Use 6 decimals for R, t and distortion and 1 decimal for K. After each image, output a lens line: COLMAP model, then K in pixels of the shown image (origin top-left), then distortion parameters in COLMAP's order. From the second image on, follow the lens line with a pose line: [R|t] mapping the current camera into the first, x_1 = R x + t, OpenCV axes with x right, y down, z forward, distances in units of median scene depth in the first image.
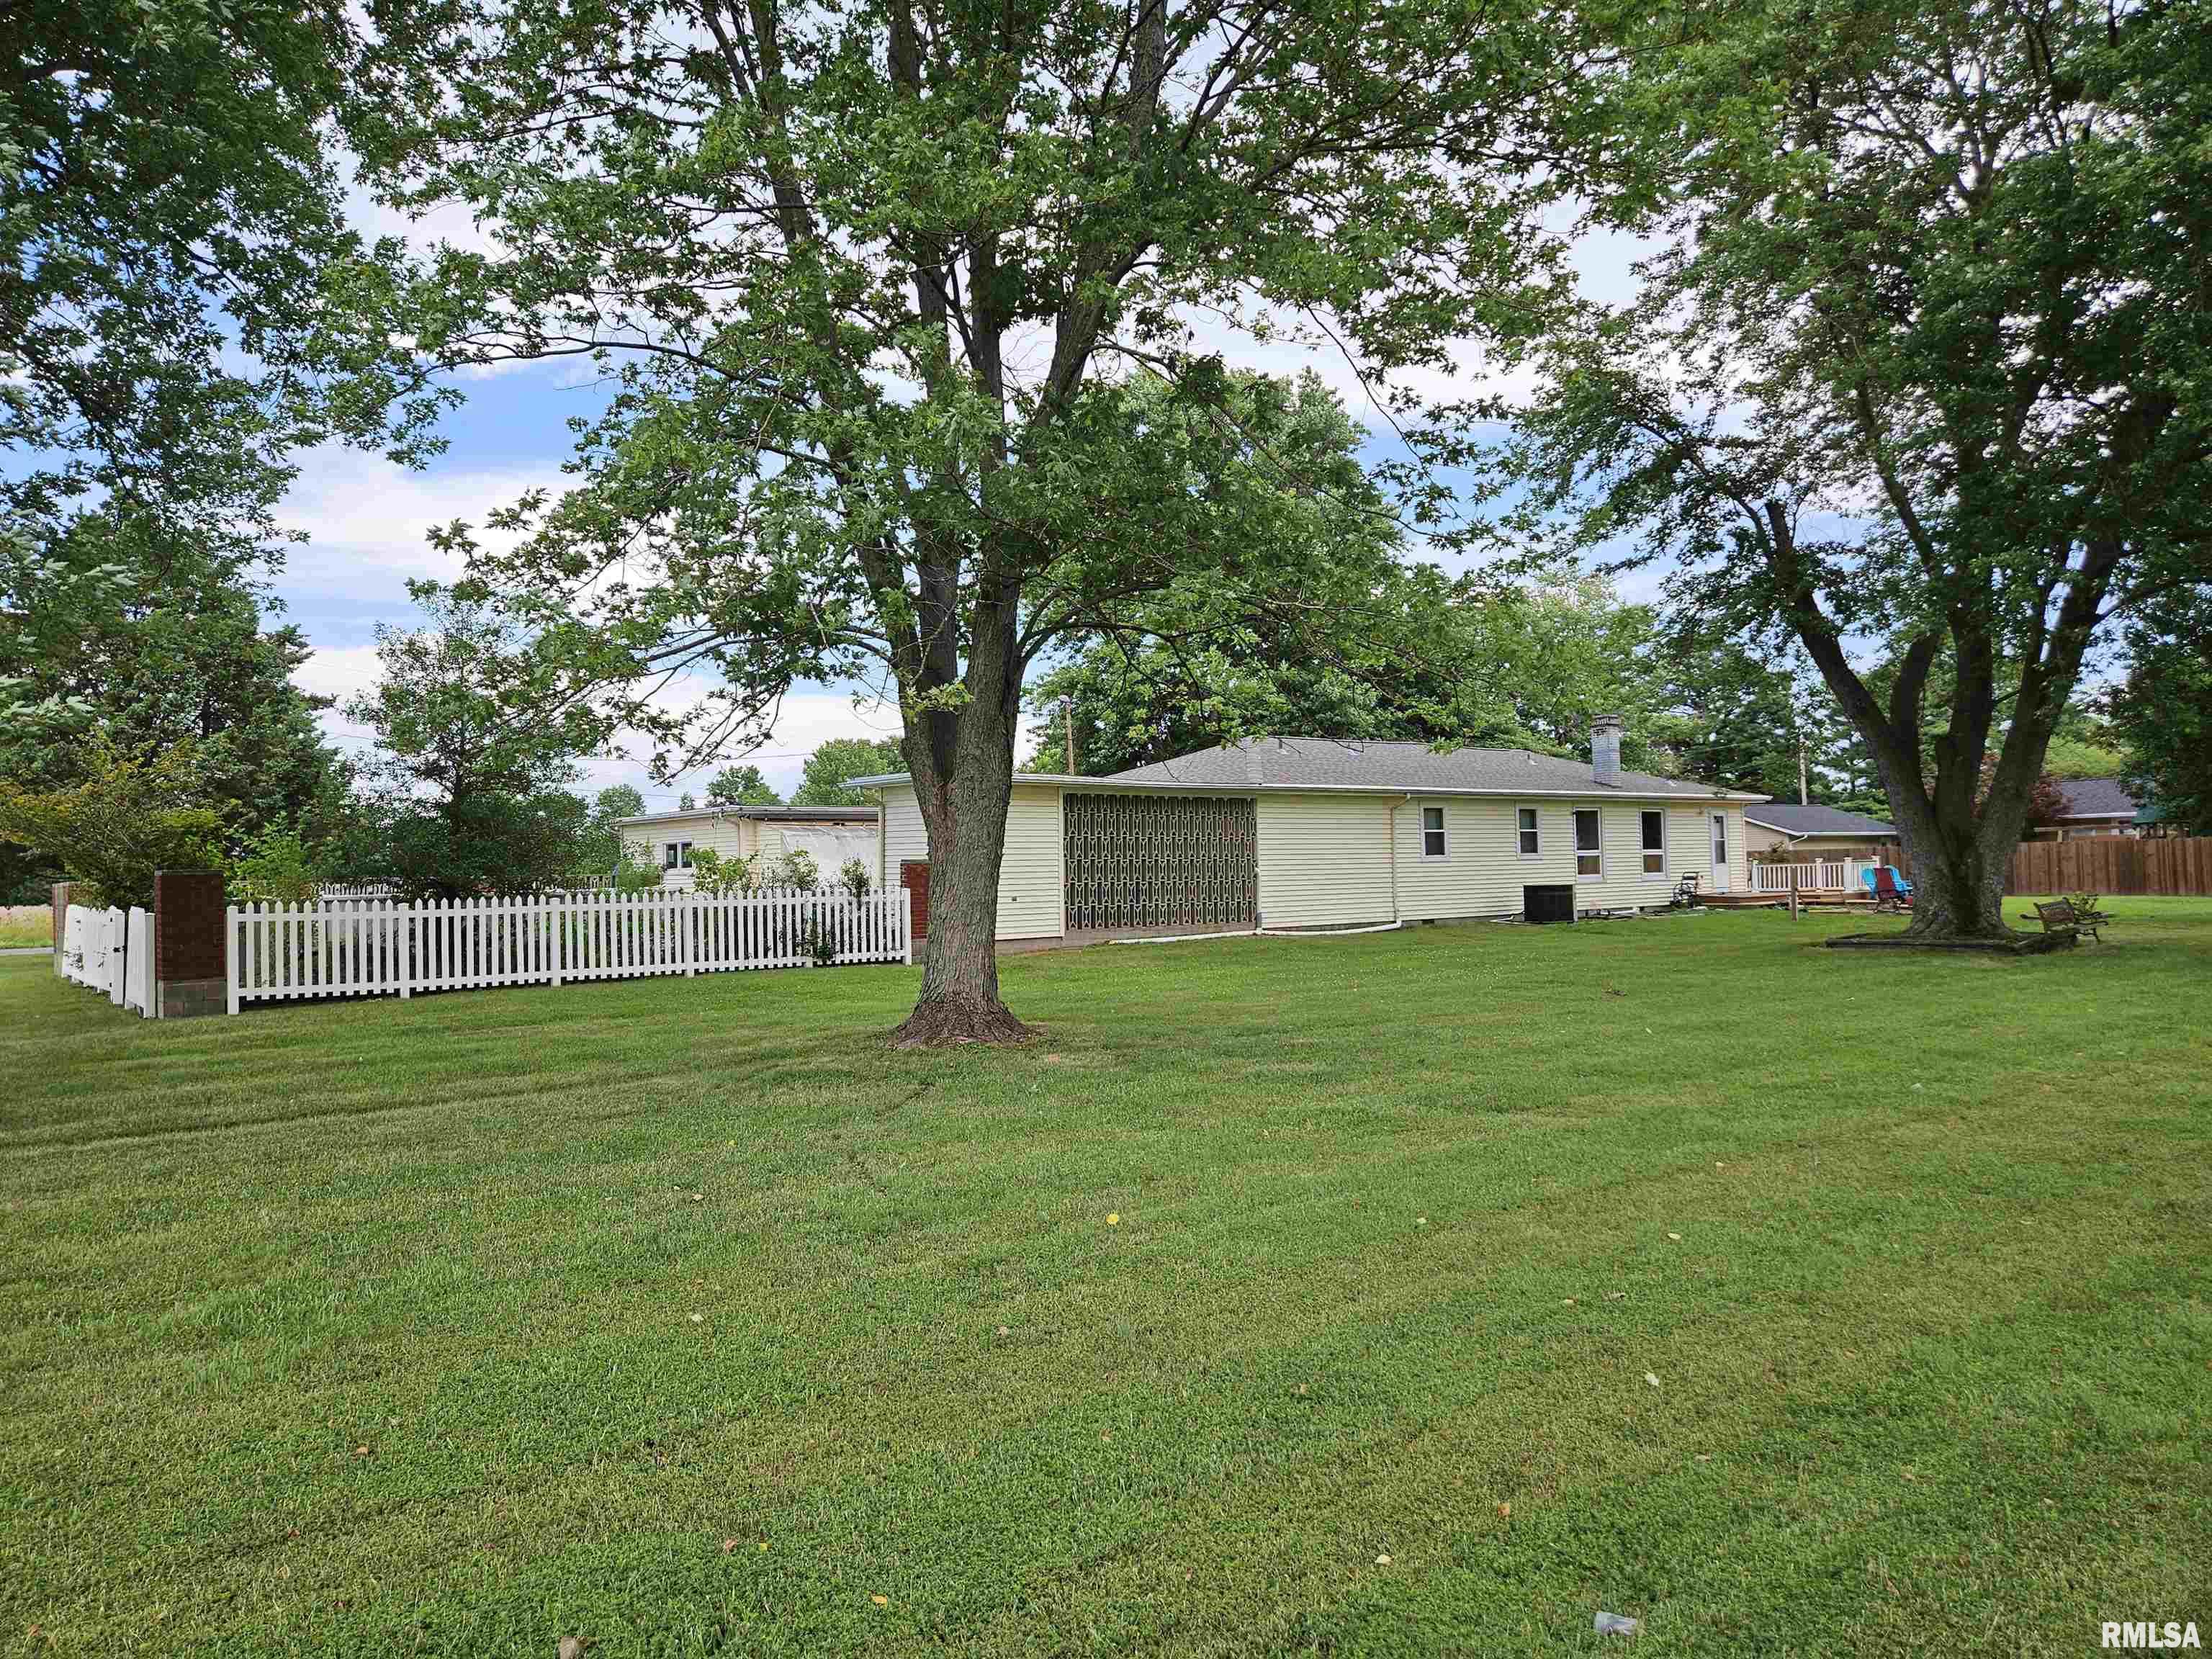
lens RADIAL K [[1494.4, 0, 1095.4], [0, 1494.4, 845.8], [0, 0, 1]] dist [0.041739, -0.008888]
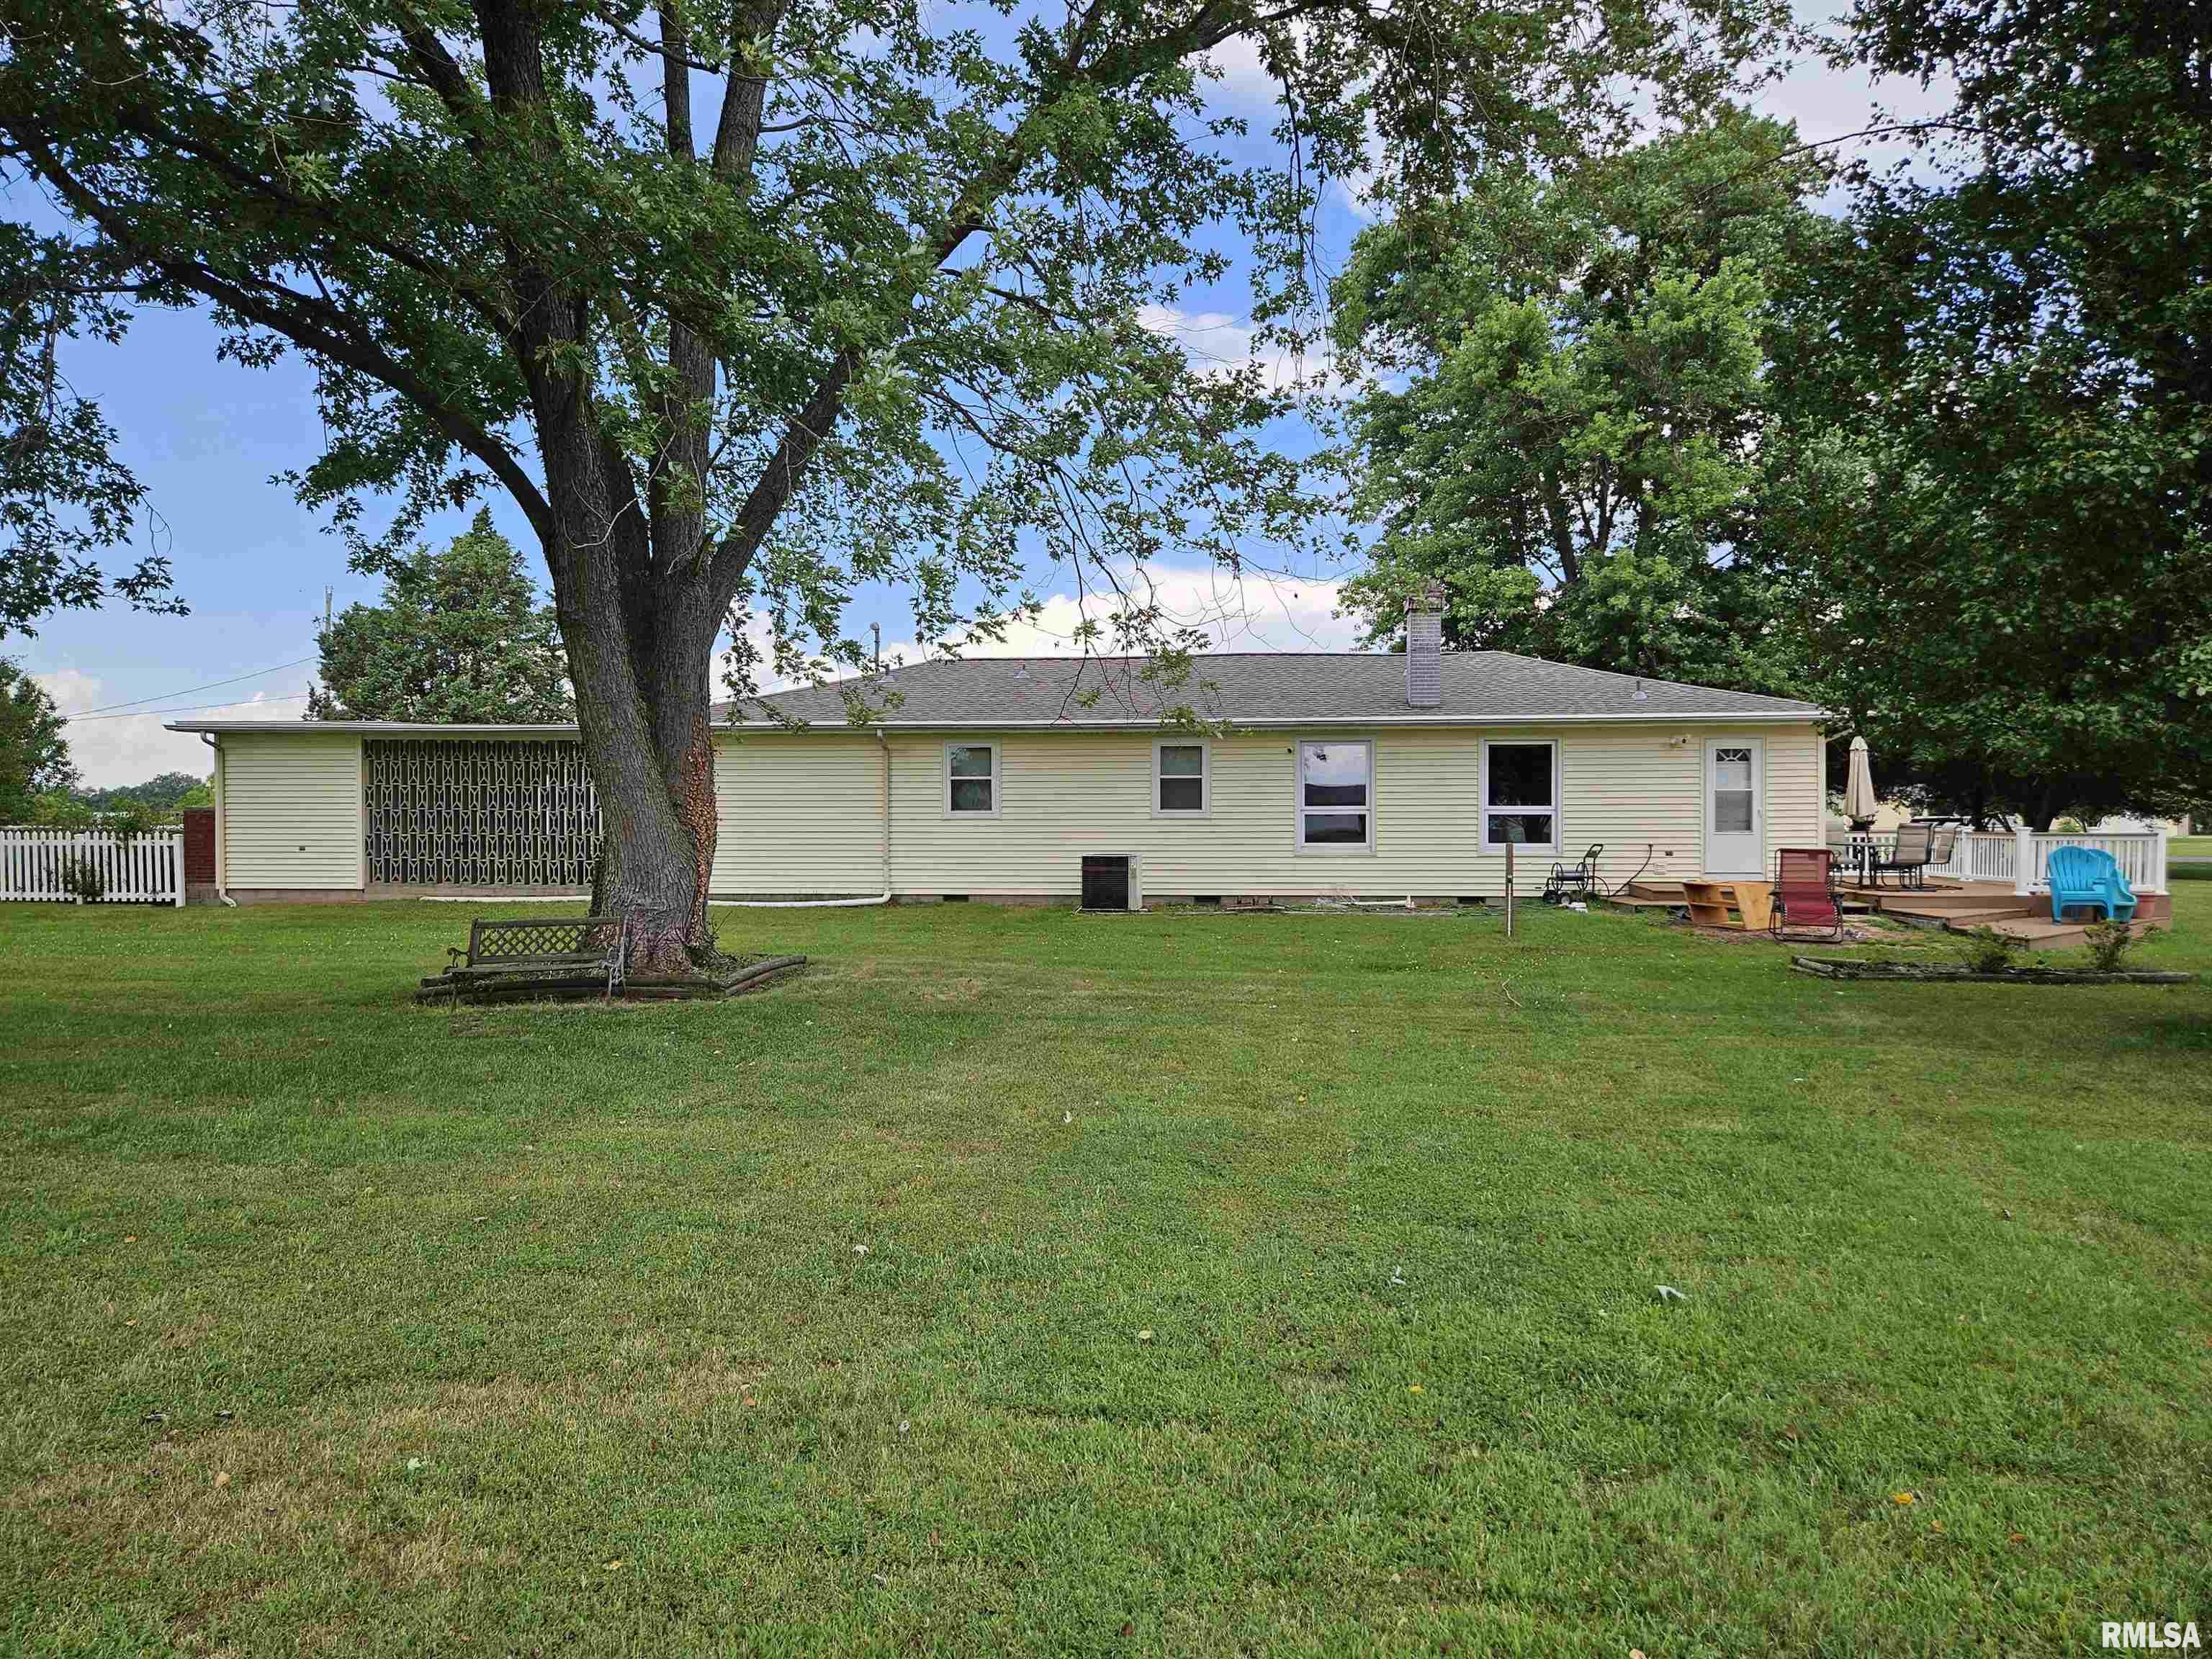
lens RADIAL K [[1494.4, 0, 1095.4], [0, 1494.4, 845.8], [0, 0, 1]] dist [0.041739, -0.008888]
pose [[0.709035, 0.035332, -0.704288, 0.792128], [-0.001682, 0.998826, 0.048415, -0.012037], [0.705172, -0.033144, 0.708261, 0.512562]]
